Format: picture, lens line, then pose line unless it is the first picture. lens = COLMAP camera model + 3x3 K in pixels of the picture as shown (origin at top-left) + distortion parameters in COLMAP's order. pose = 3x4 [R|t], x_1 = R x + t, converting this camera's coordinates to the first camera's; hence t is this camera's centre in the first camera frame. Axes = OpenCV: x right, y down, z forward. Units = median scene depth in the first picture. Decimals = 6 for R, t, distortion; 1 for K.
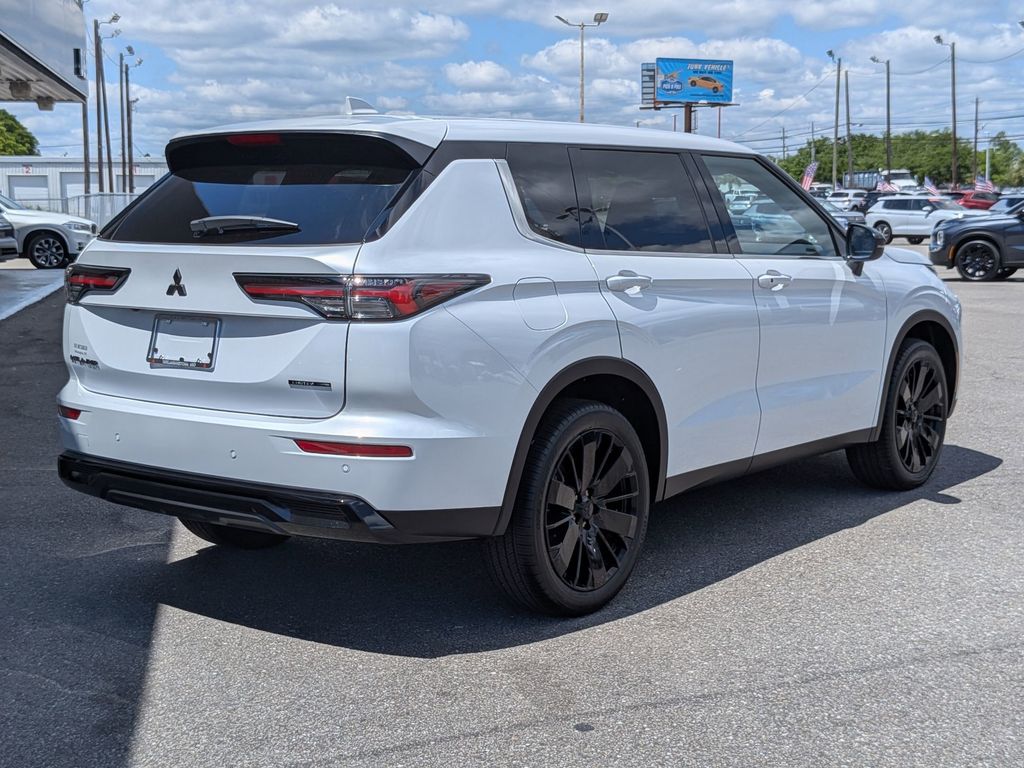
lens RADIAL K [[1531.4, 0, 482.3], [0, 1531.4, 386.9], [0, 0, 1]] dist [0.071955, 0.000000]
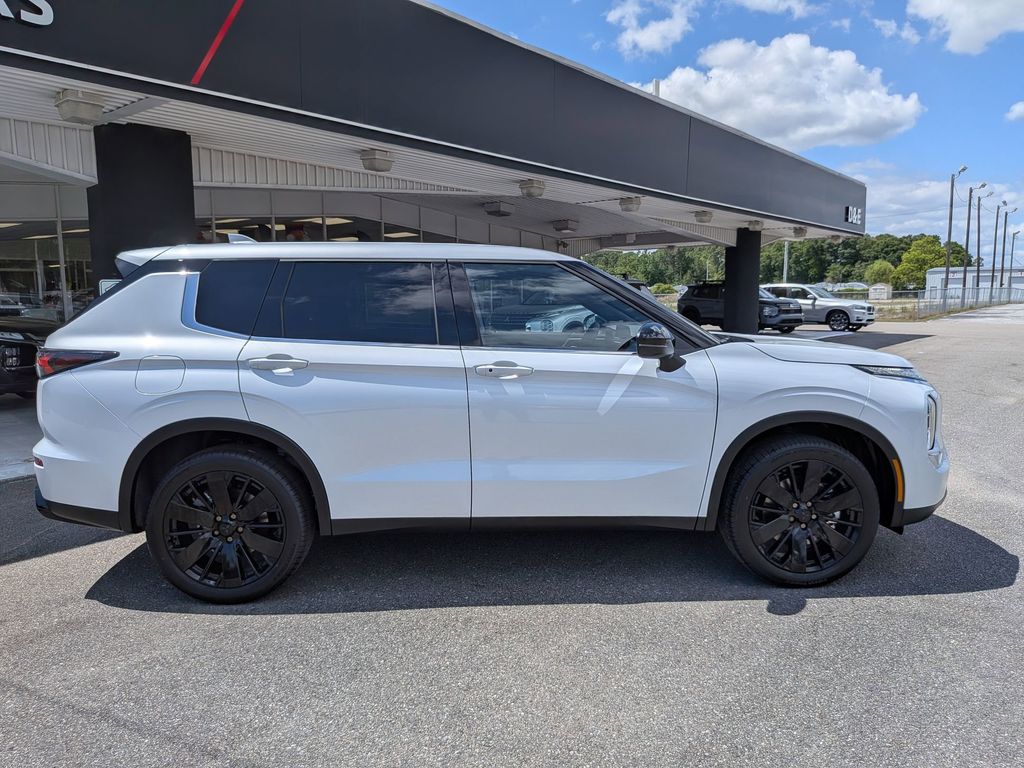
lens RADIAL K [[762.2, 0, 511.7], [0, 762.2, 383.2], [0, 0, 1]] dist [-0.015716, -0.000532]
pose [[0.657715, 0.086225, -0.748316, 0.700731], [-0.086635, 0.995494, 0.038561, -0.092380], [0.748268, 0.039468, 0.662221, 0.712988]]
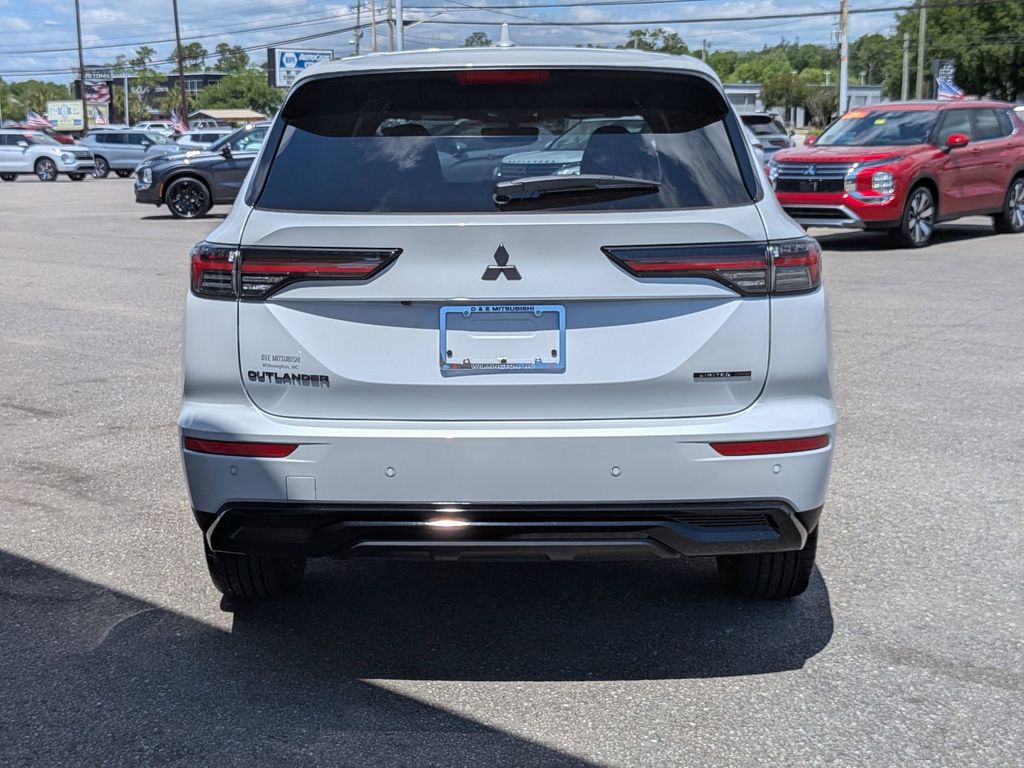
lens RADIAL K [[1531.4, 0, 487.1], [0, 1531.4, 419.1], [0, 0, 1]] dist [0.071955, 0.000000]
pose [[0.795908, -0.118033, 0.593801, -0.654368], [0.080861, 0.992748, 0.088951, -0.057718], [-0.599994, -0.022781, 0.799680, 0.375703]]
